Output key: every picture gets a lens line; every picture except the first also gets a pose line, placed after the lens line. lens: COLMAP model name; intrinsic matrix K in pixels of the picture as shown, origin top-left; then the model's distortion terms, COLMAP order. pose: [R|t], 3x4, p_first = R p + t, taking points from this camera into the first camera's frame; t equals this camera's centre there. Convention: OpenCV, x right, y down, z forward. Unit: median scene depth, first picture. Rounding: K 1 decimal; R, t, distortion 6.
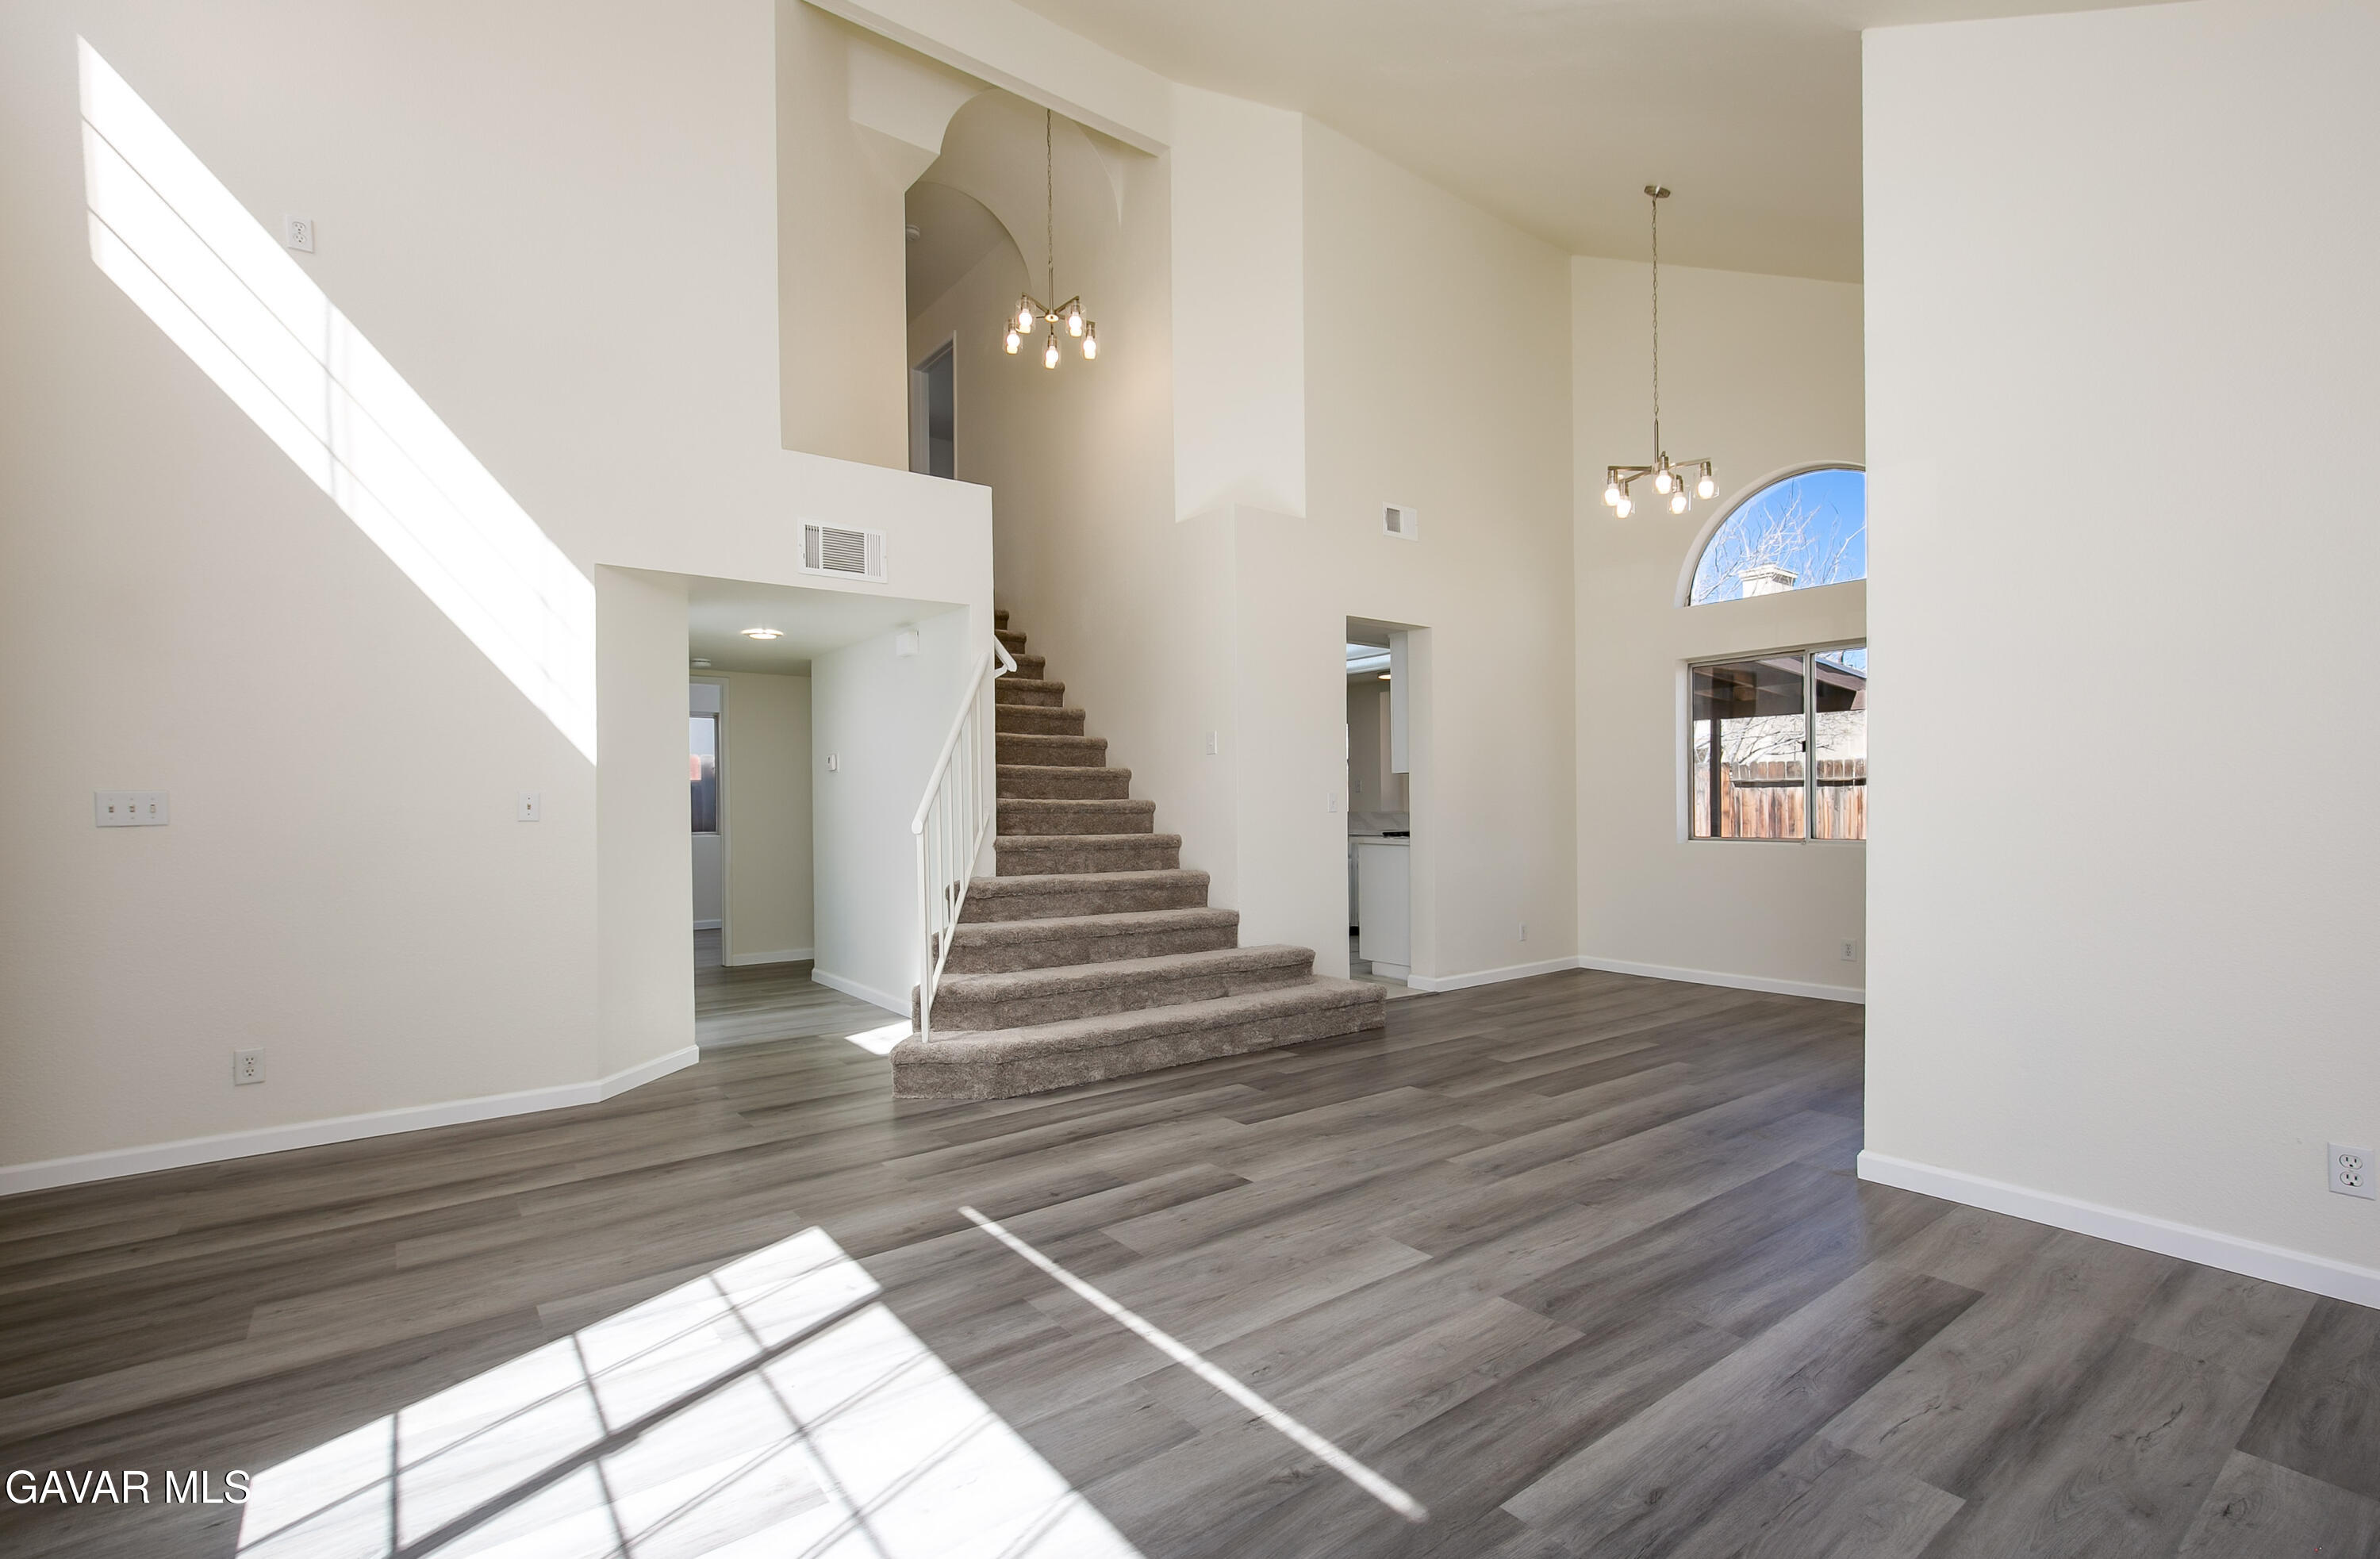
lens RADIAL K [[1080.0, 0, 1196.8], [0, 1080.0, 802.6], [0, 0, 1]] dist [-0.002545, -0.000268]
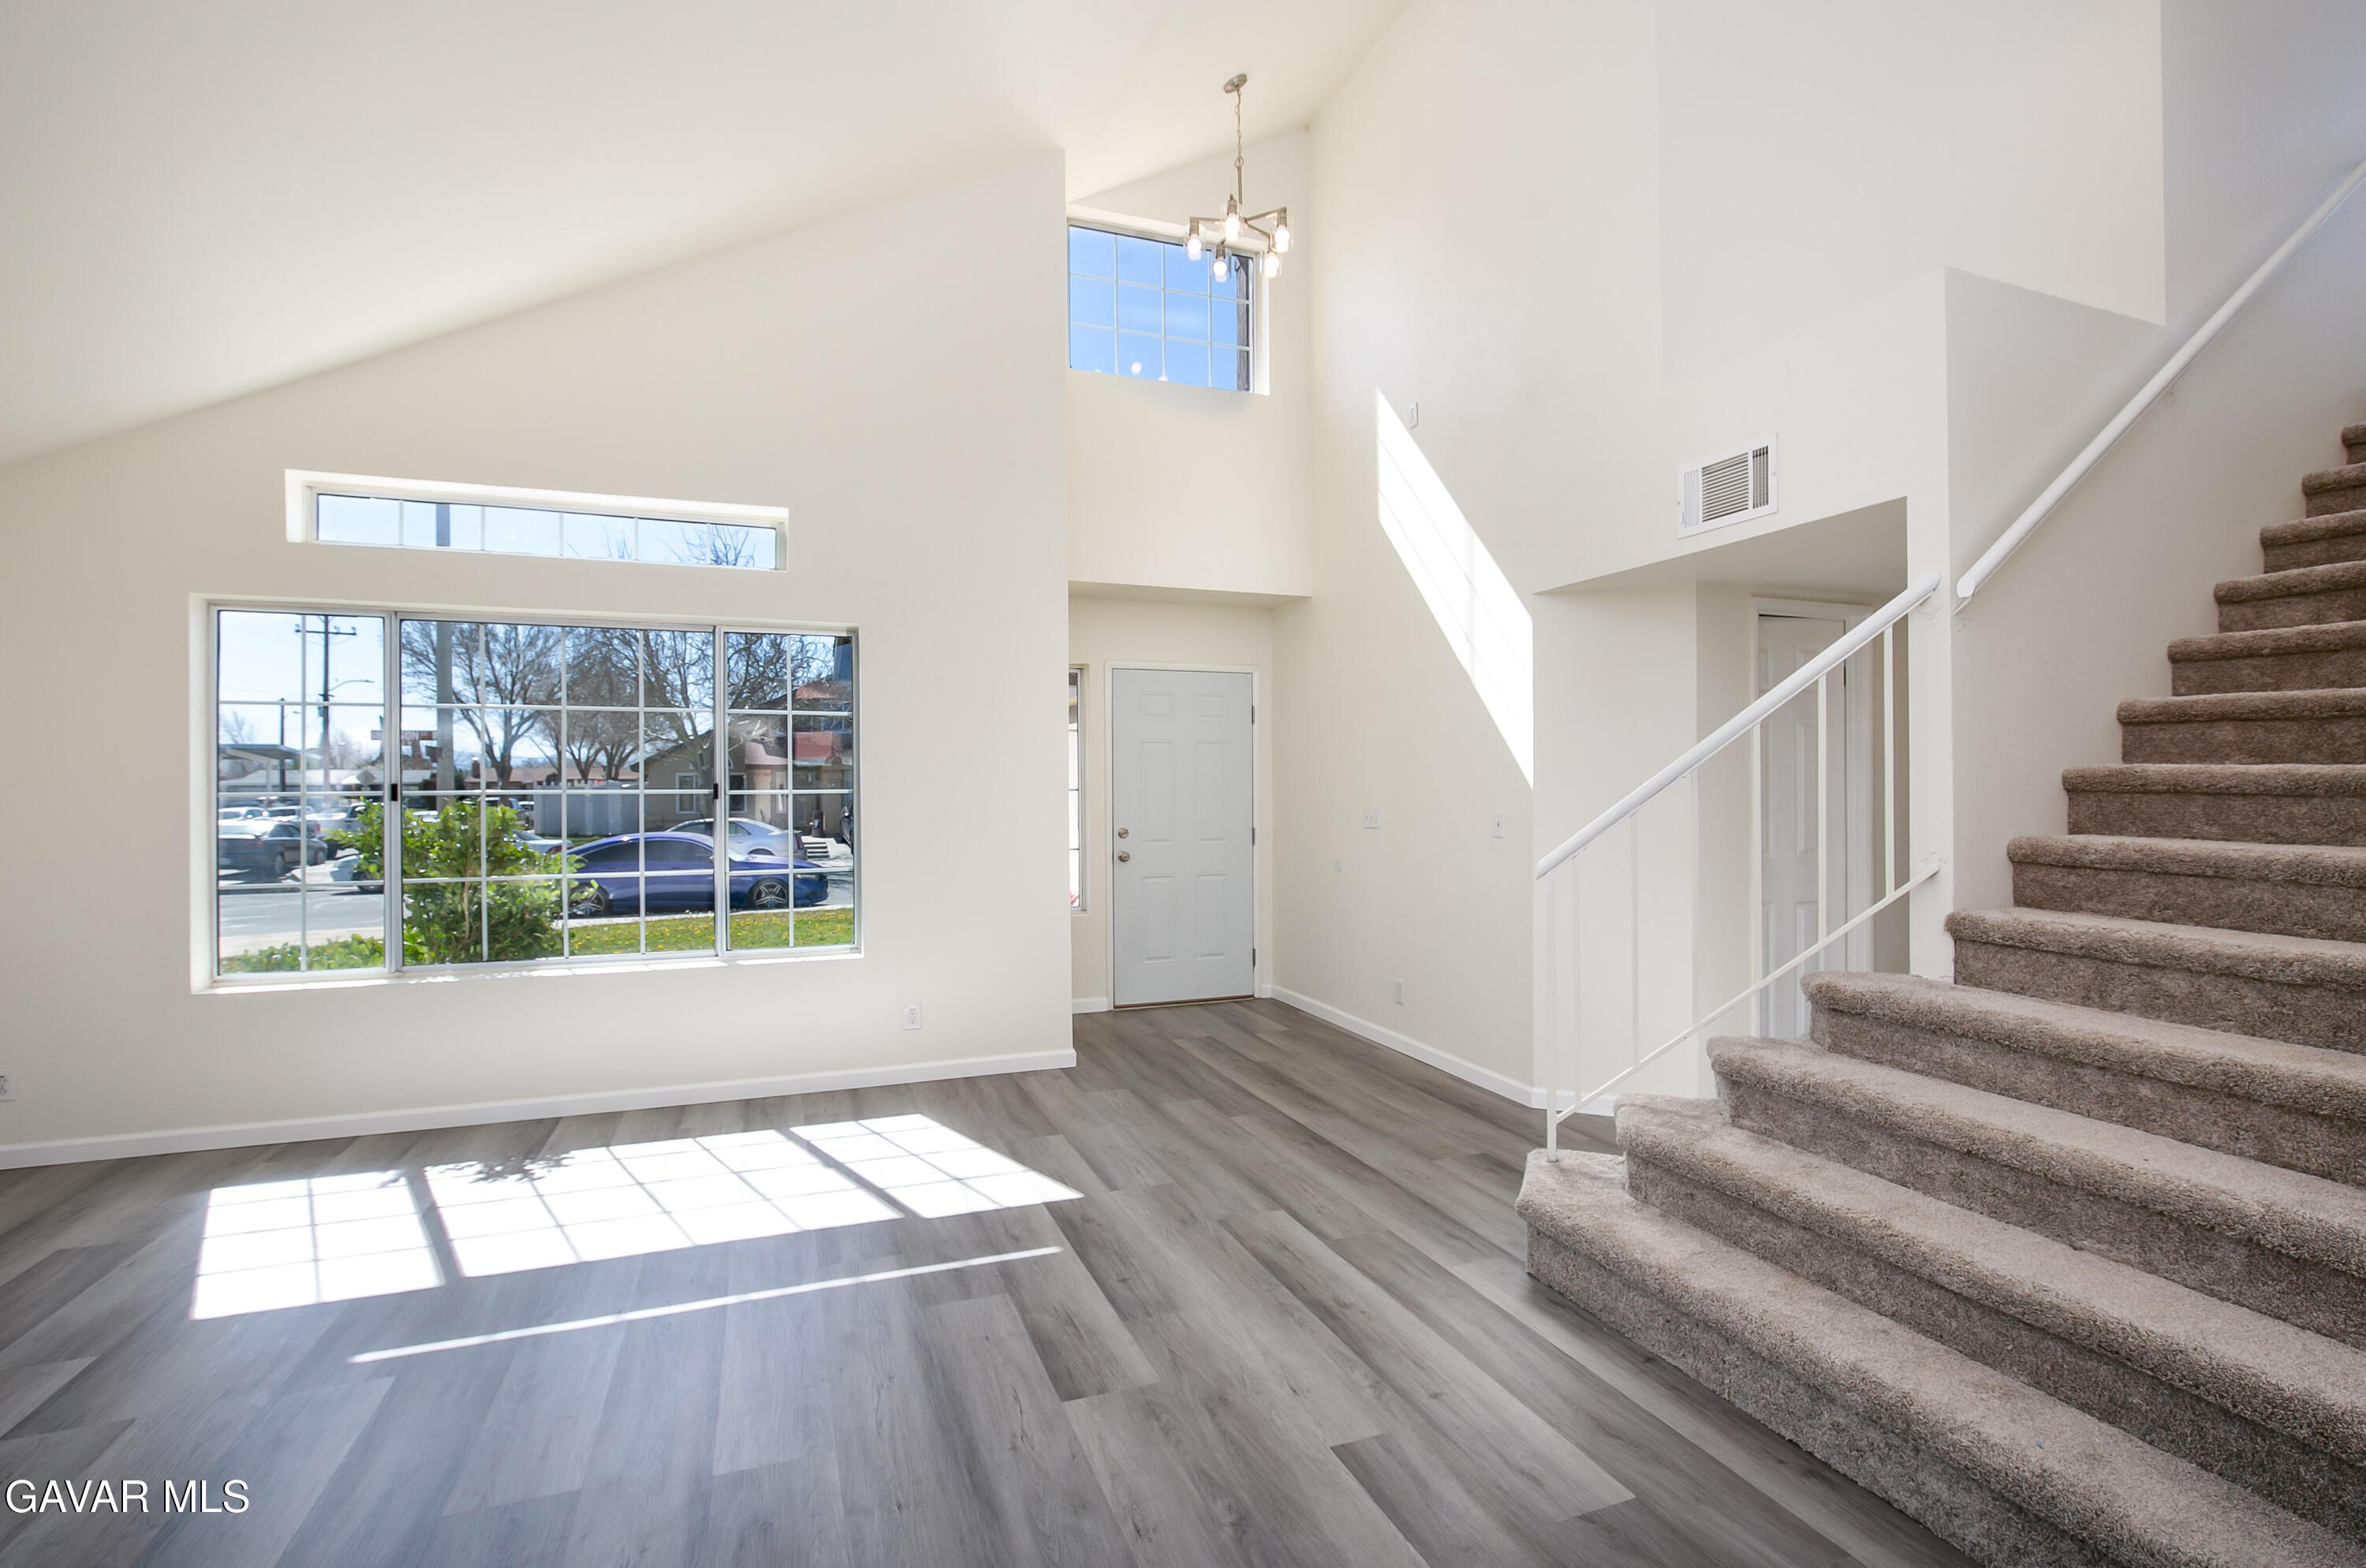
lens RADIAL K [[1068.2, 0, 1181.9], [0, 1068.2, 780.1], [0, 0, 1]] dist [-0.016939, -0.000454]
pose [[-0.278903, 0.004430, -0.960309, 0.618916], [0.007877, 0.999966, 0.002325, -0.053907], [0.960287, -0.006916, -0.278928, 1.121215]]
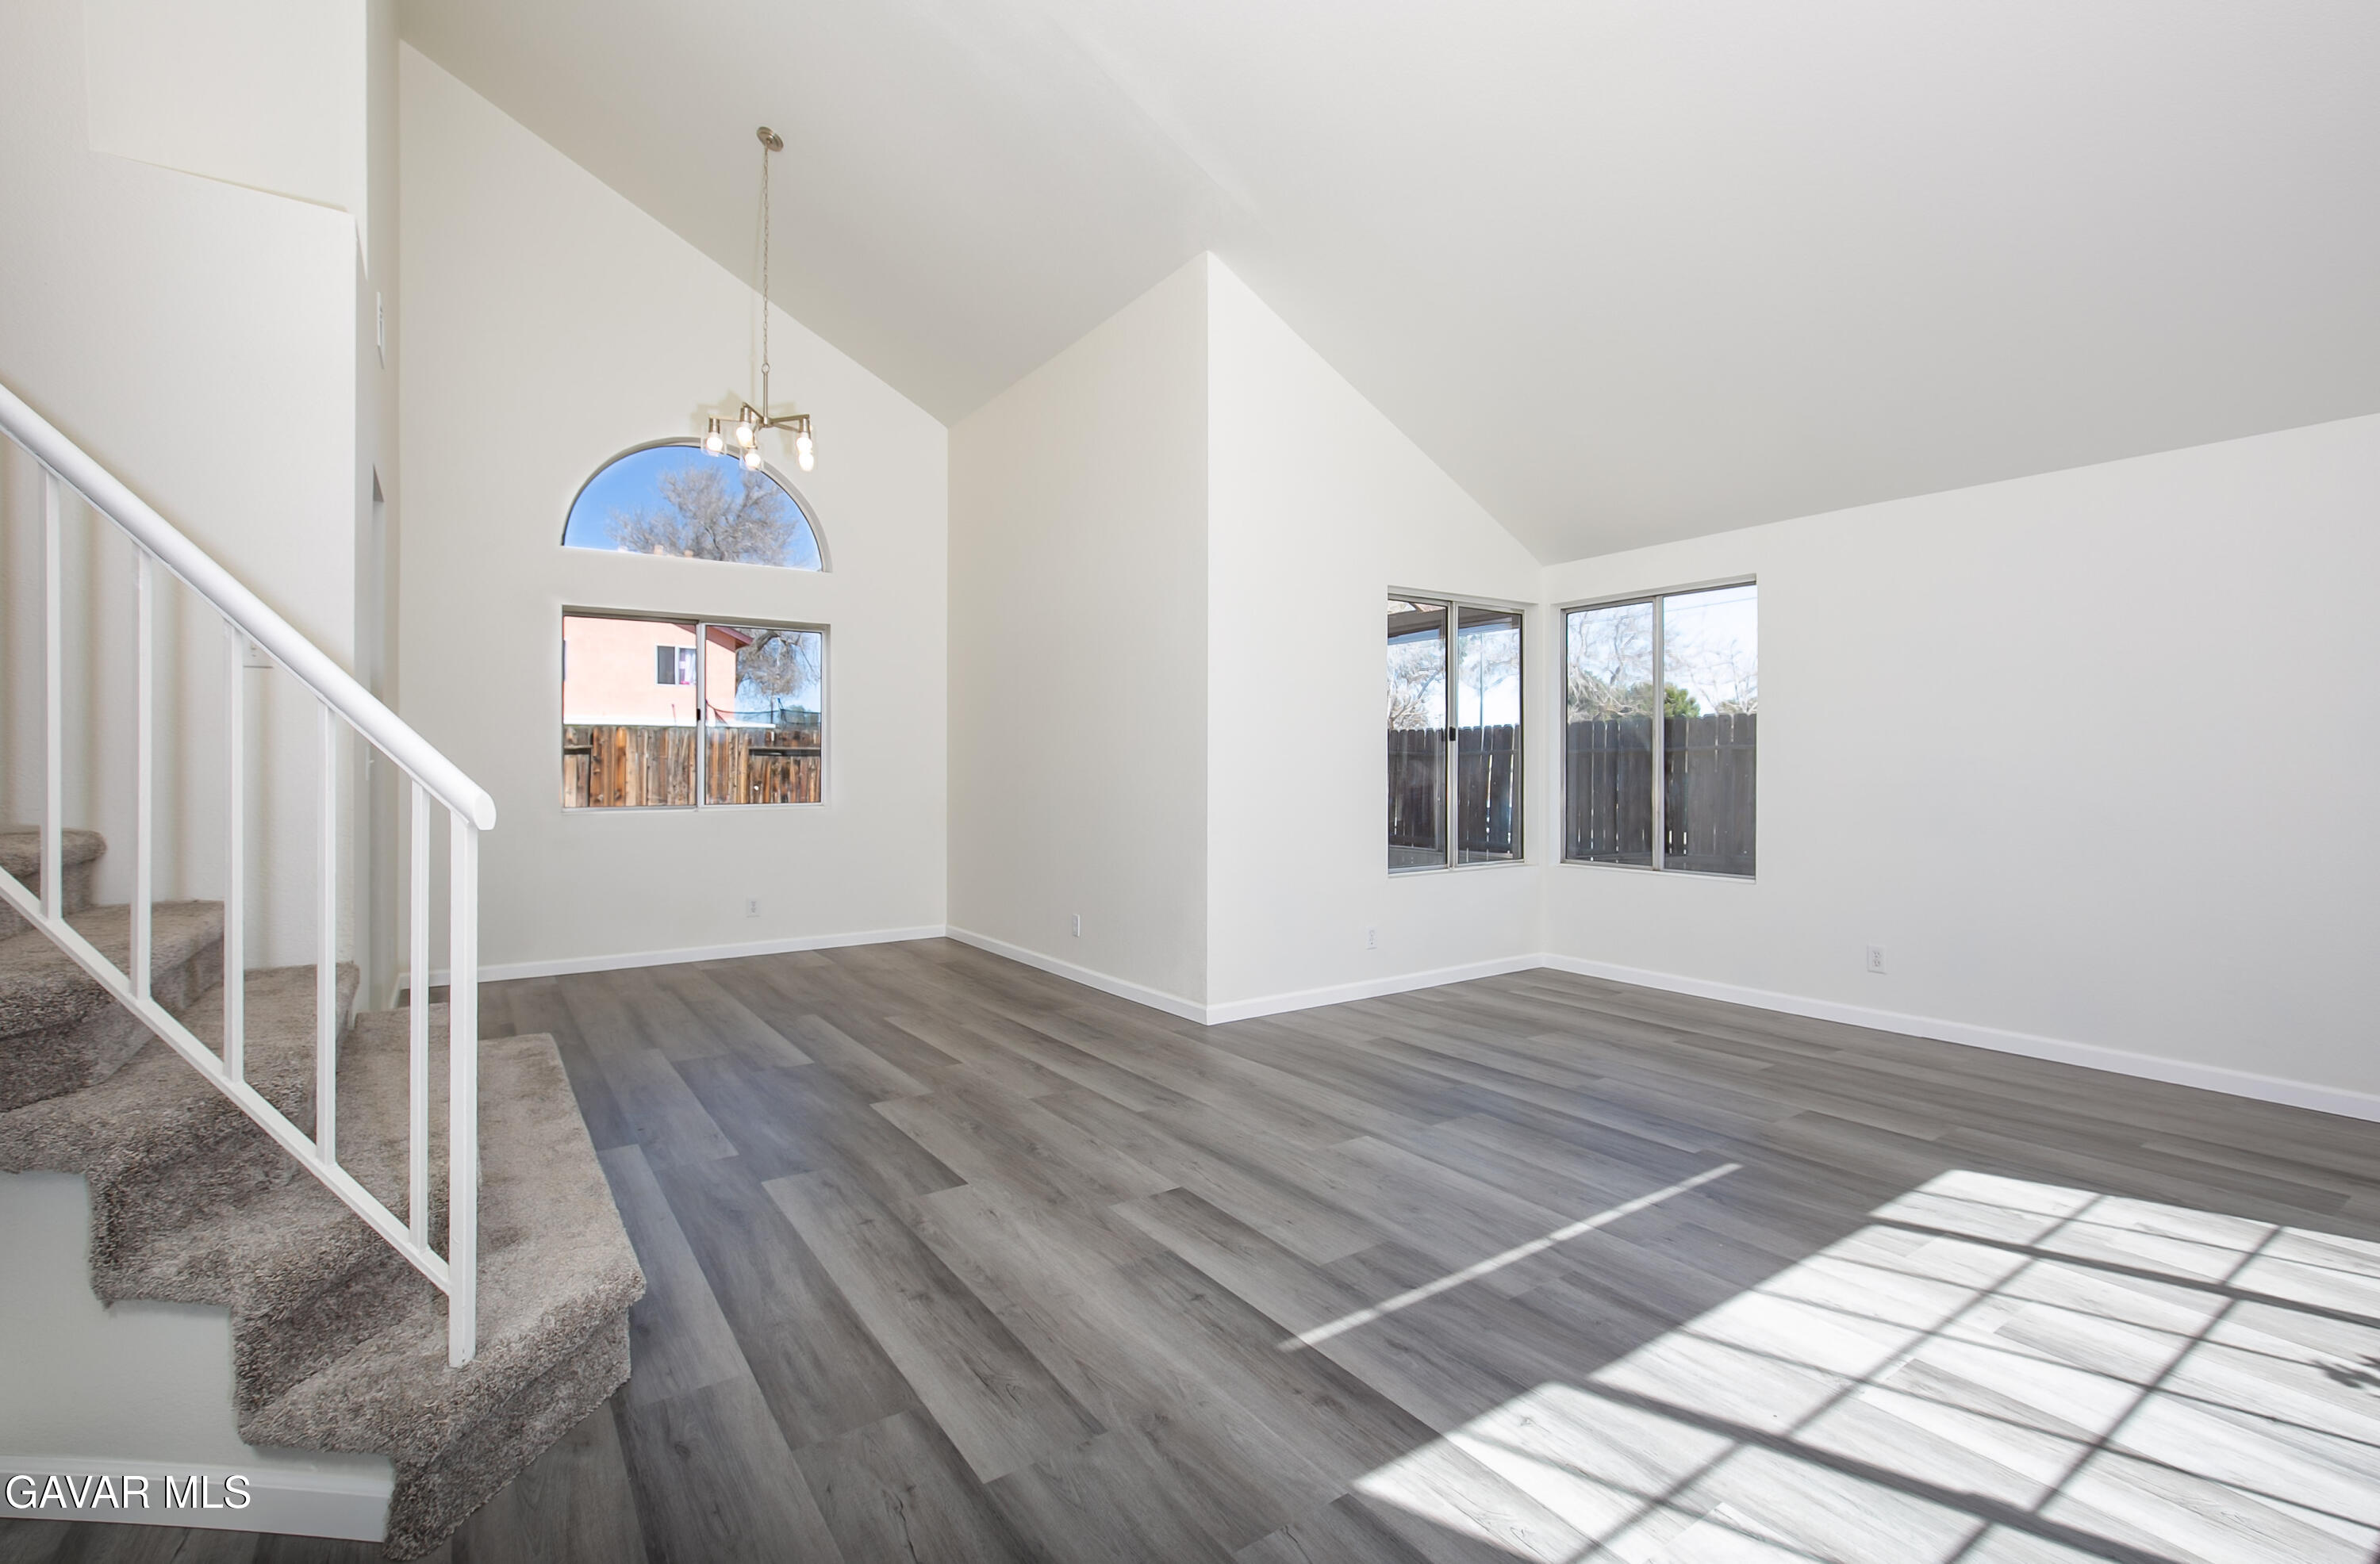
lens RADIAL K [[1074.3, 0, 1191.4], [0, 1074.3, 778.5], [0, 0, 1]] dist [-0.016939, -0.000454]
pose [[0.041510, 0.000323, 0.999138, -0.731901], [0.000337, 1.000000, -0.000337, 0.012382], [-0.999138, 0.000350, 0.041510, 0.839267]]
